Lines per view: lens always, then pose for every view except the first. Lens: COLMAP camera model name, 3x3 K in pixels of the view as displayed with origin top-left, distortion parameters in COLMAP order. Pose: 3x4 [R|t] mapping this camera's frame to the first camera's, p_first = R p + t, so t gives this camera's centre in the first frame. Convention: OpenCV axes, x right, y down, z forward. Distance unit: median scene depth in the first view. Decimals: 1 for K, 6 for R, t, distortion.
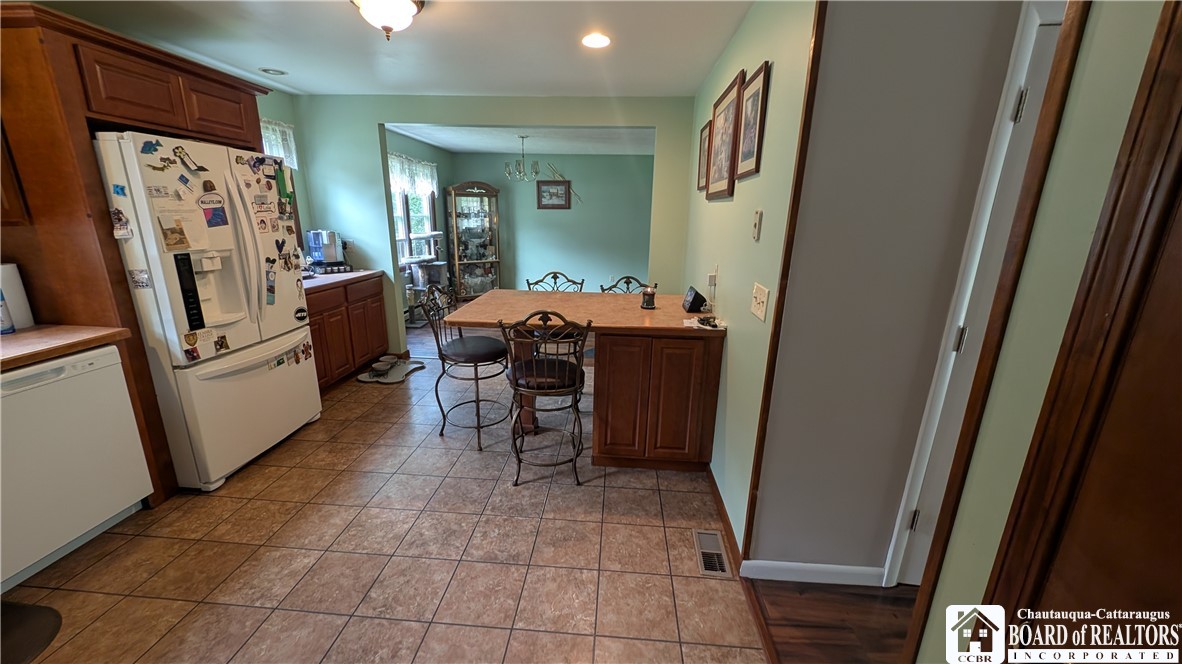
lens RADIAL K [[441.3, 0, 587.1], [0, 441.3, 336.0], [0, 0, 1]] dist [0.007321, -0.004829]
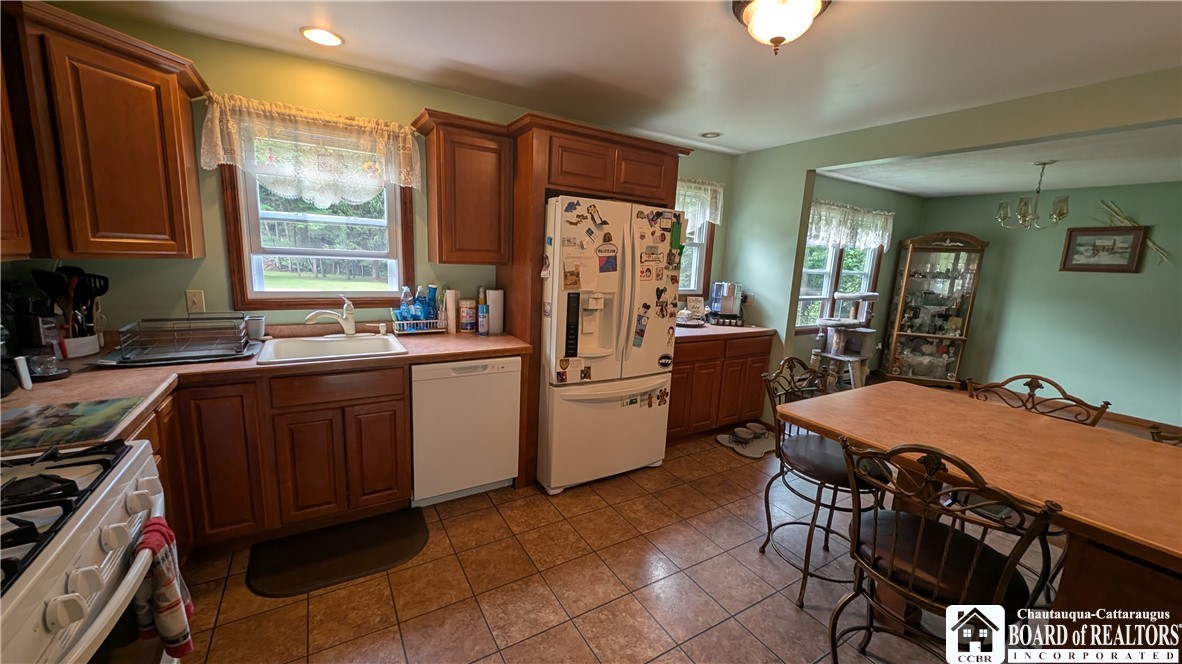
lens RADIAL K [[441.3, 0, 587.0], [0, 441.3, 334.8], [0, 0, 1]] dist [0.007321, -0.004829]
pose [[0.579199, 0.152275, -0.800838, 0.055025], [-0.251220, 0.967927, 0.002354, -0.072178], [0.775511, 0.199823, 0.598877, 0.277445]]
